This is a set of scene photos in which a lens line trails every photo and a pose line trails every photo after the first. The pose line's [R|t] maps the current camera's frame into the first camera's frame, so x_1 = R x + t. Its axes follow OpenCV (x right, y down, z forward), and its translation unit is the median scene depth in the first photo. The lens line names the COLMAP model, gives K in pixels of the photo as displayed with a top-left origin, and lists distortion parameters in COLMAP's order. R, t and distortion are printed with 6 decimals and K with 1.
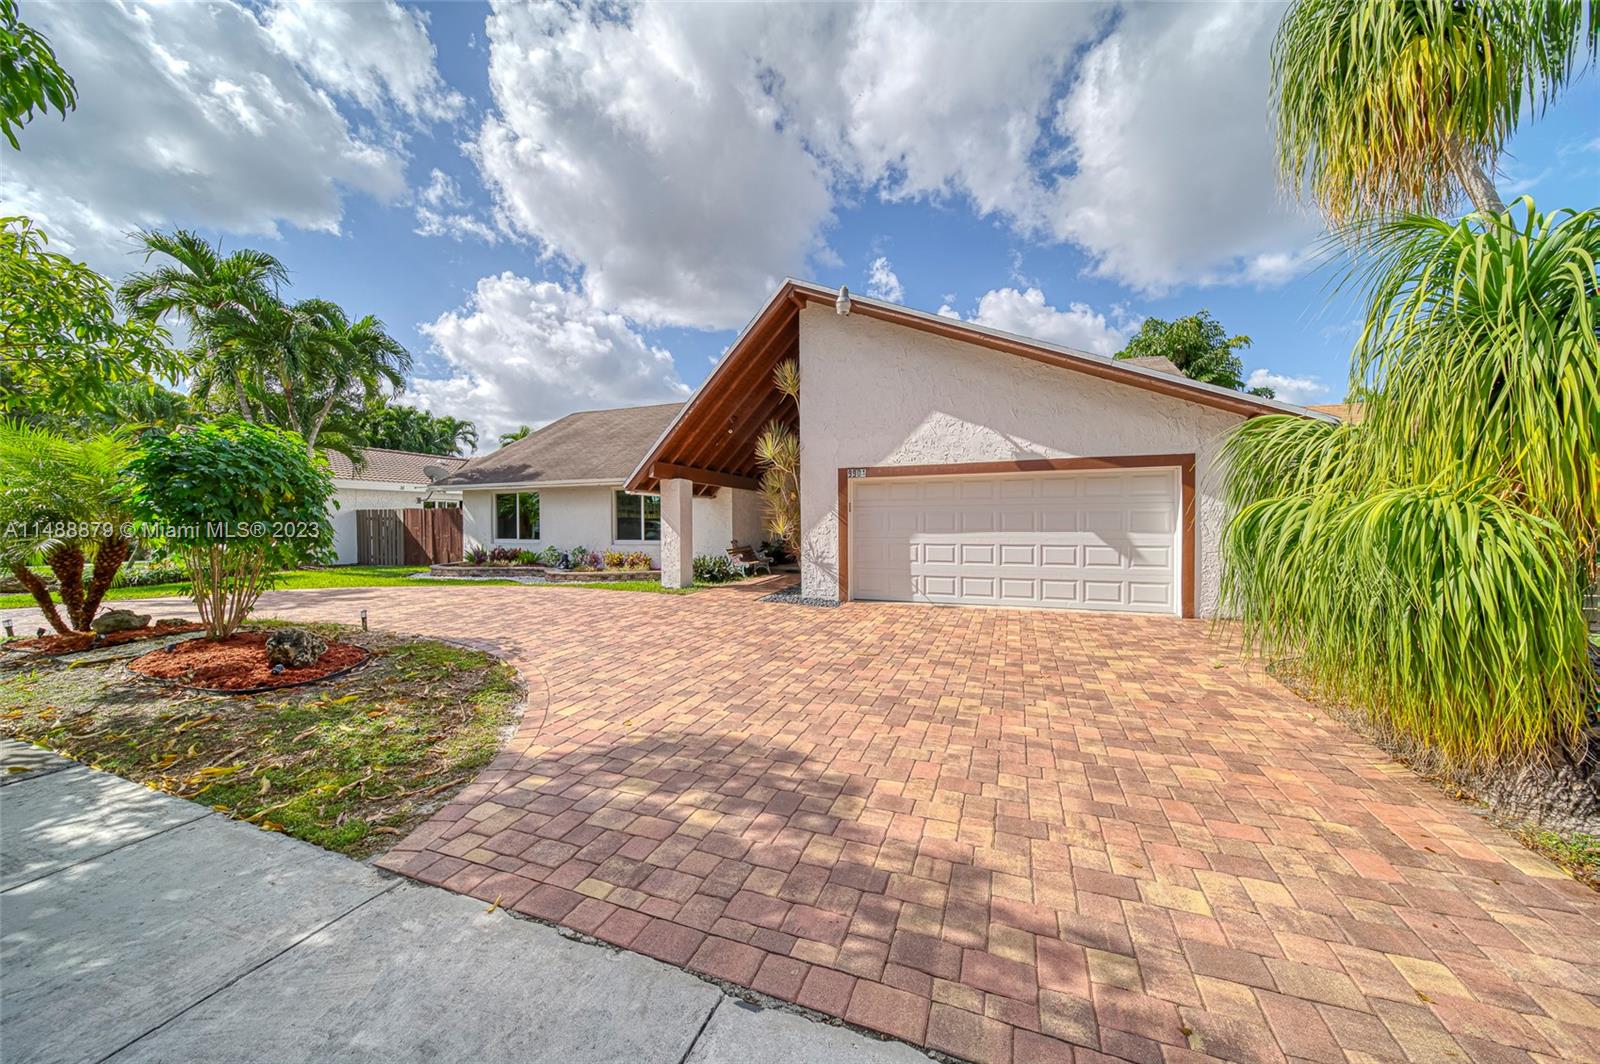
lens RADIAL K [[576.0, 0, 799.9], [0, 576.0, 539.4], [0, 0, 1]] dist [-0.001923, -0.000476]
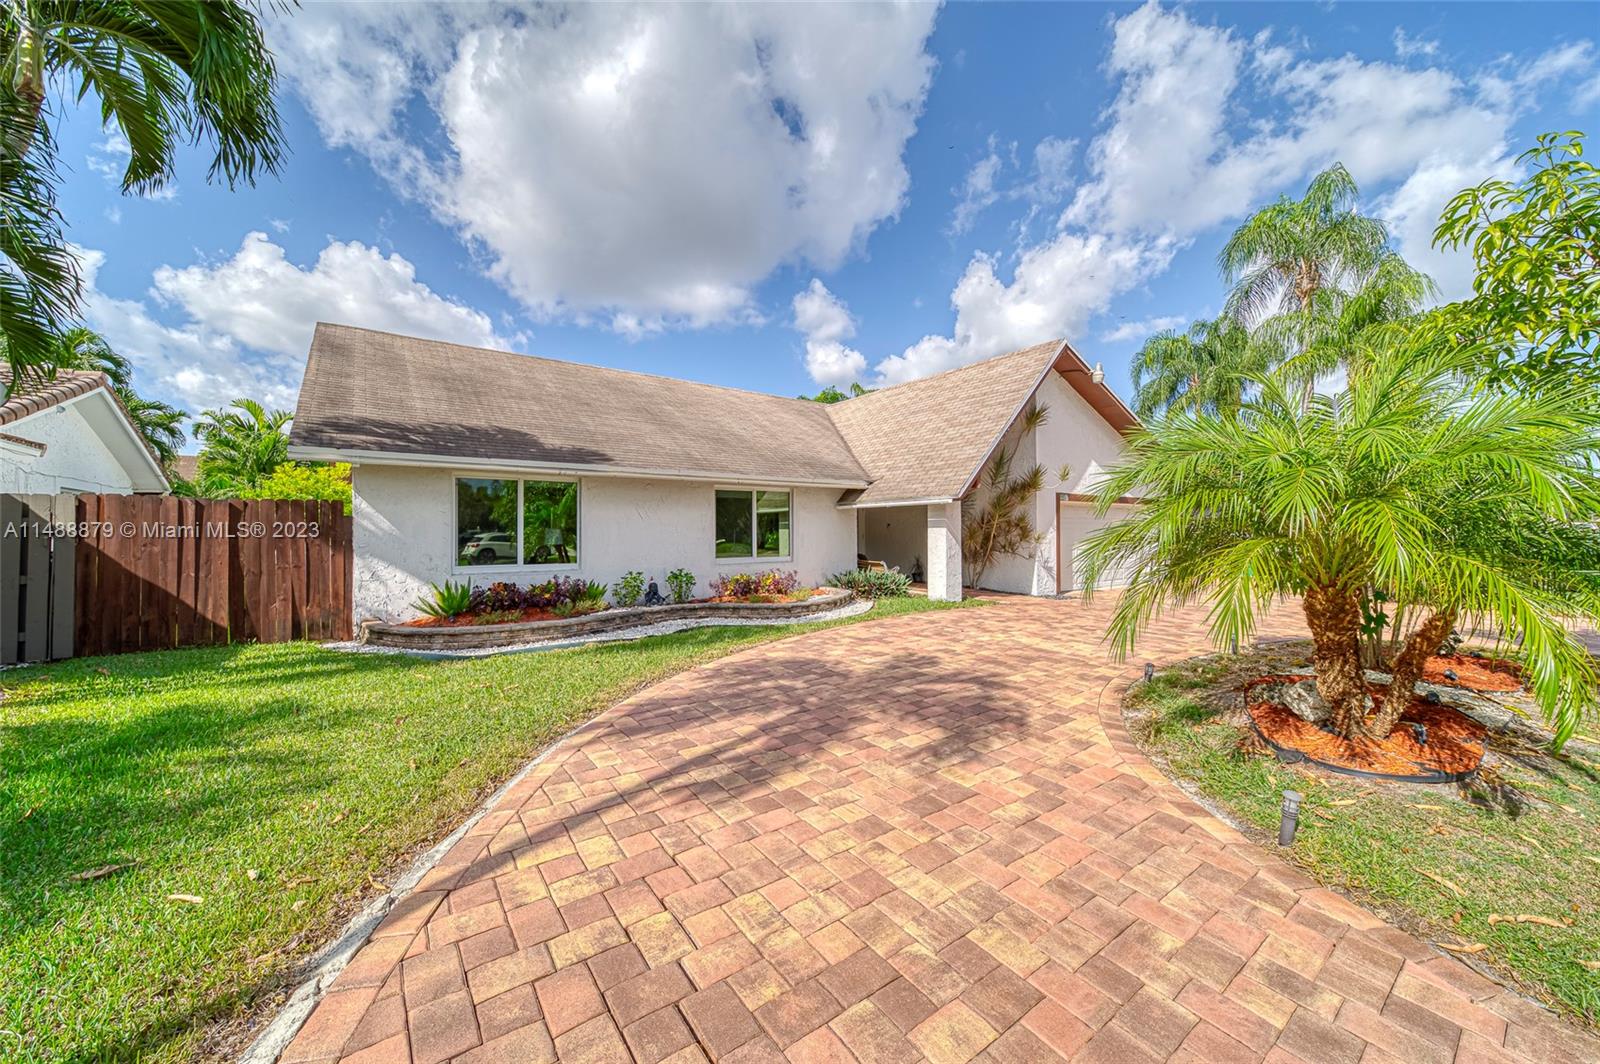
lens RADIAL K [[576.0, 0, 800.0], [0, 576.0, 526.6], [0, 0, 1]] dist [-0.001923, -0.000476]
pose [[0.540646, 0.001833, 0.841248, -1.335506], [0.017582, 0.999755, -0.013478, -0.040167], [-0.841066, 0.022078, 0.540481, 0.789195]]
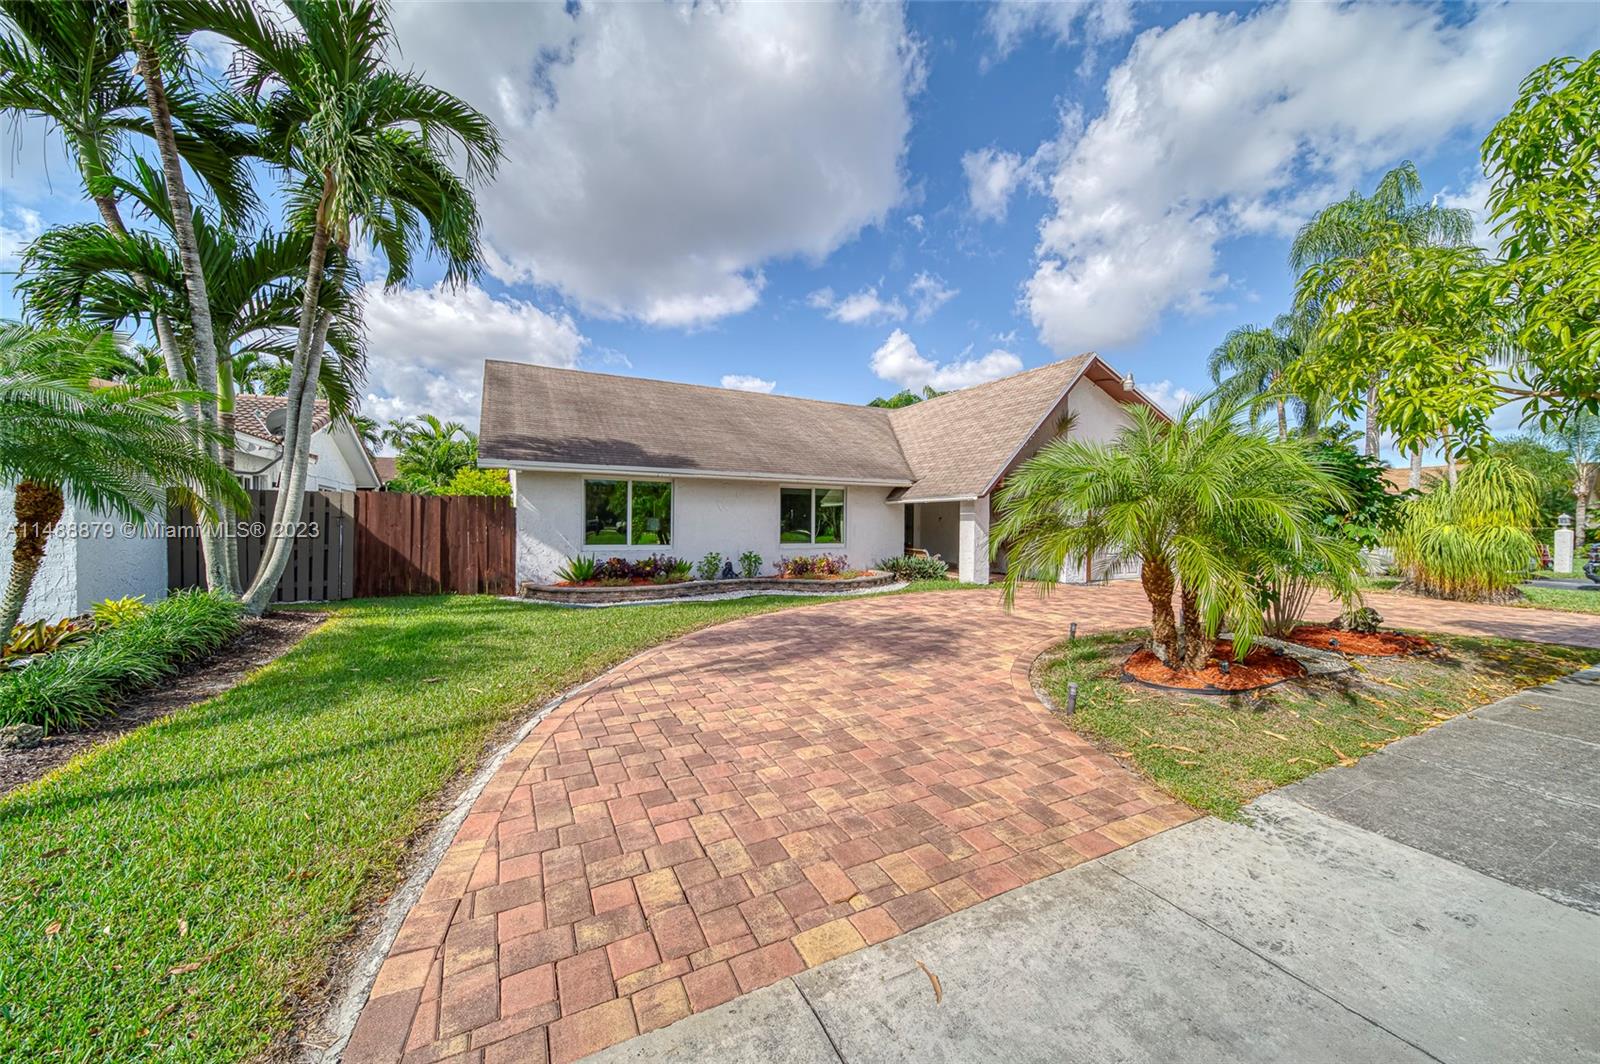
lens RADIAL K [[576.0, 0, 815.3], [0, 576.0, 520.8], [0, 0, 1]] dist [-0.001923, -0.000476]
pose [[0.654583, 0.006421, 0.755963, -1.461942], [0.004828, 0.999908, -0.012673, -0.033186], [-0.755975, 0.011946, 0.654492, 0.575821]]
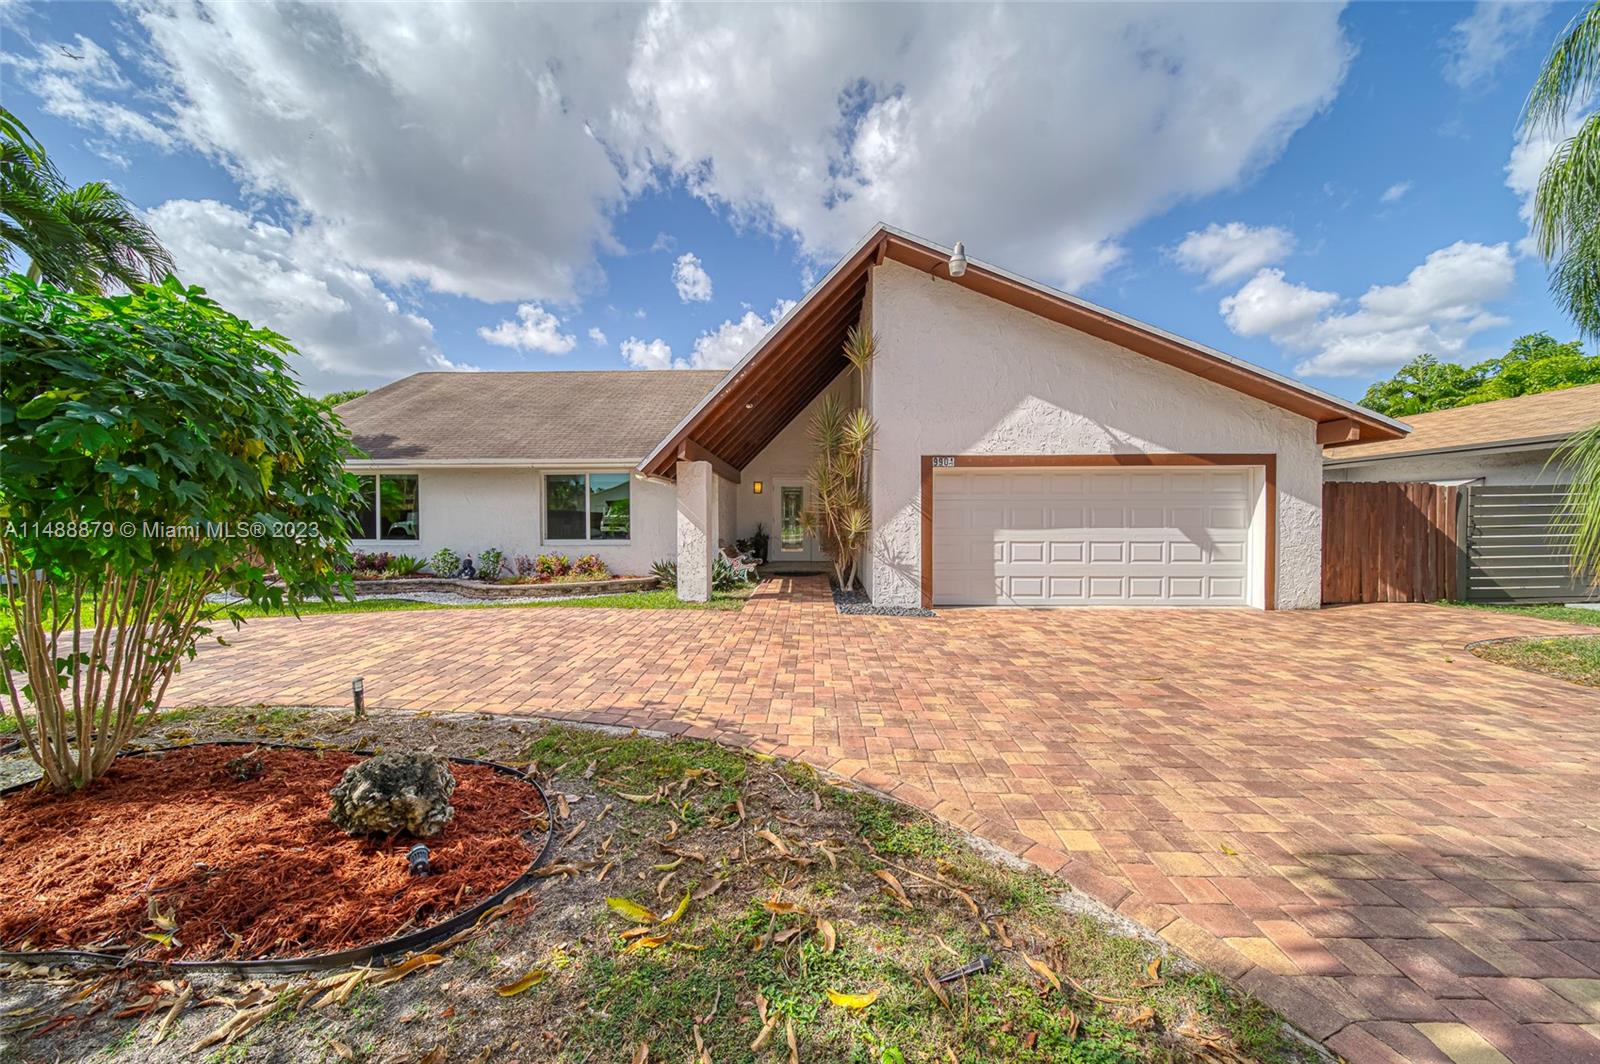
lens RADIAL K [[576.0, 0, 810.9], [0, 576.0, 528.2], [0, 0, 1]] dist [-0.001923, -0.000476]
pose [[0.938510, -0.002578, 0.345241, -0.388896], [0.006646, 0.999922, -0.010603, -0.005747], [-0.345187, 0.012245, 0.938454, 0.246913]]
